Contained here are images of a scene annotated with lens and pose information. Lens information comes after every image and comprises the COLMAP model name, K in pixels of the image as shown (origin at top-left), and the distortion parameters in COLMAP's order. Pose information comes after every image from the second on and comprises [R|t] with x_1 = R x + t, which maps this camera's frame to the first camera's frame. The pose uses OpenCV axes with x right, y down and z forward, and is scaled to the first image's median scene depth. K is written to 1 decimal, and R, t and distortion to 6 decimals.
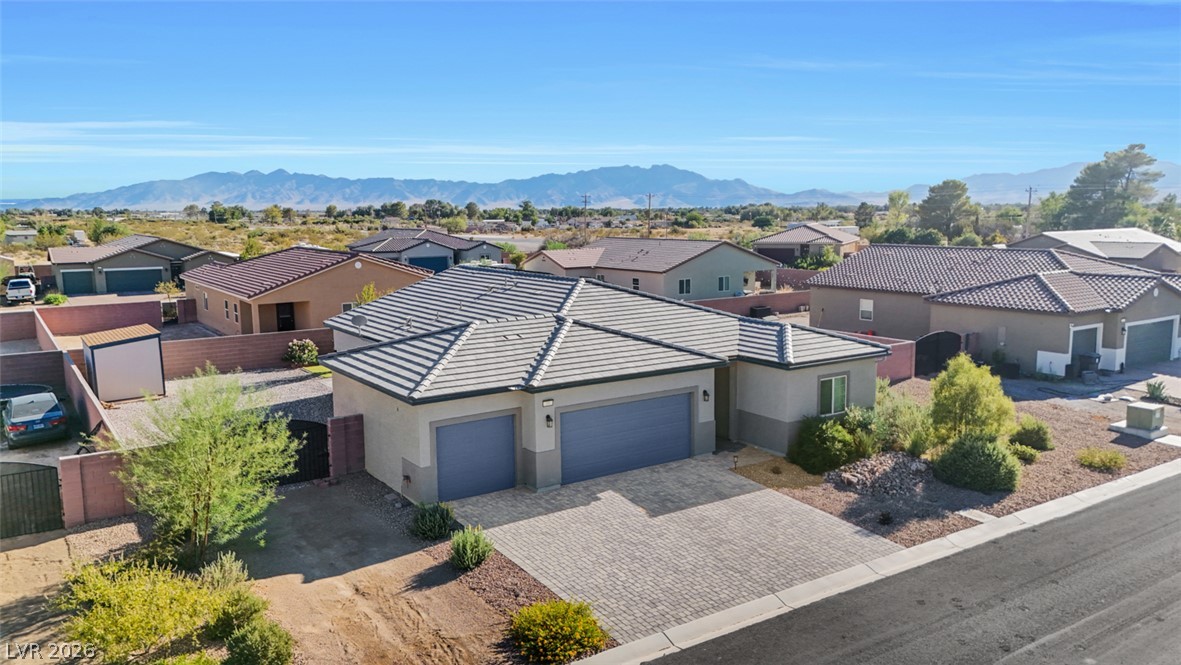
lens RADIAL K [[882.9, 0, 594.8], [0, 882.9, 330.9], [0, 0, 1]] dist [0.084334, -0.093094]
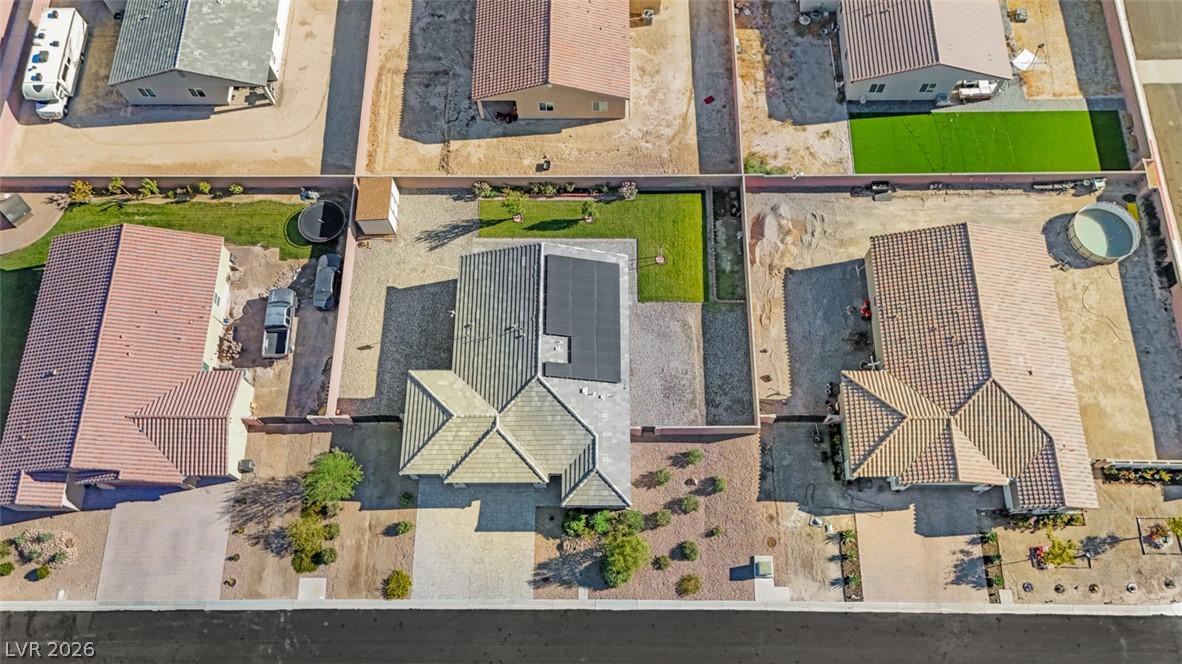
lens RADIAL K [[896.9, 0, 594.7], [0, 896.9, 335.0], [0, 0, 1]] dist [0.074256, -0.075863]
pose [[0.822101, 0.531498, -0.204109, 0.557461], [-0.075700, 0.457358, 0.886055, -2.333713], [0.564287, -0.712975, 0.416229, 0.433721]]
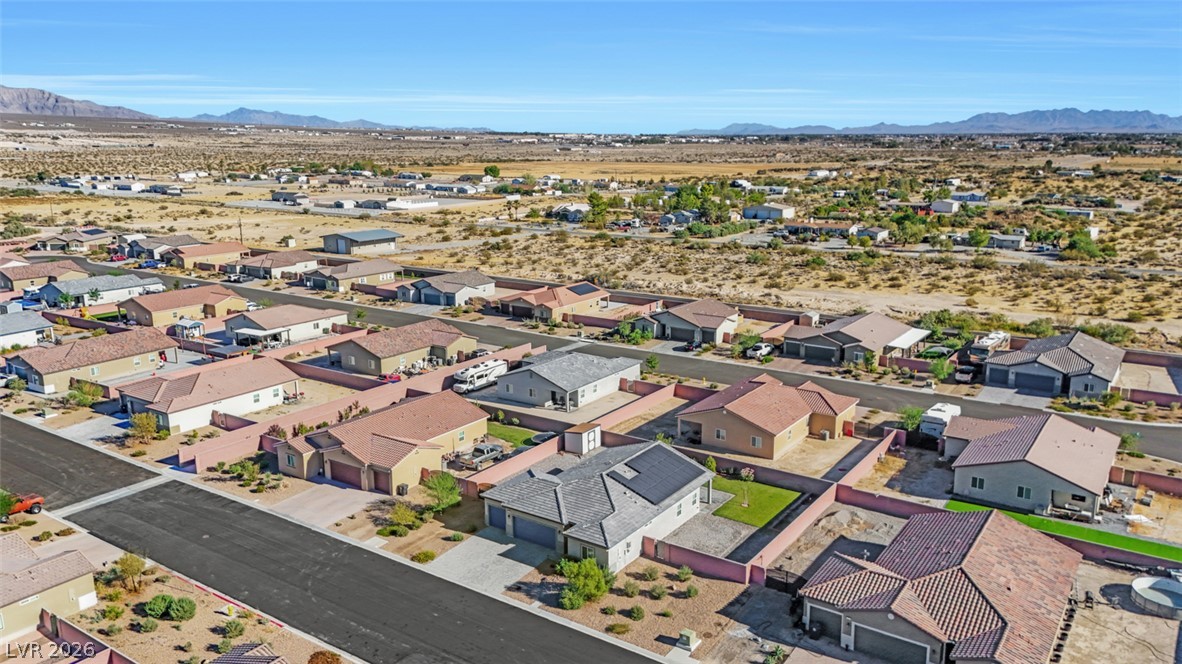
lens RADIAL K [[883.6, 0, 595.3], [0, 883.6, 330.4], [0, 0, 1]] dist [0.084334, -0.093094]
pose [[0.357695, 0.209794, -0.909967, 2.826001], [-0.125632, 0.976390, 0.175724, -1.155987], [0.925349, 0.051465, 0.375607, 0.020142]]
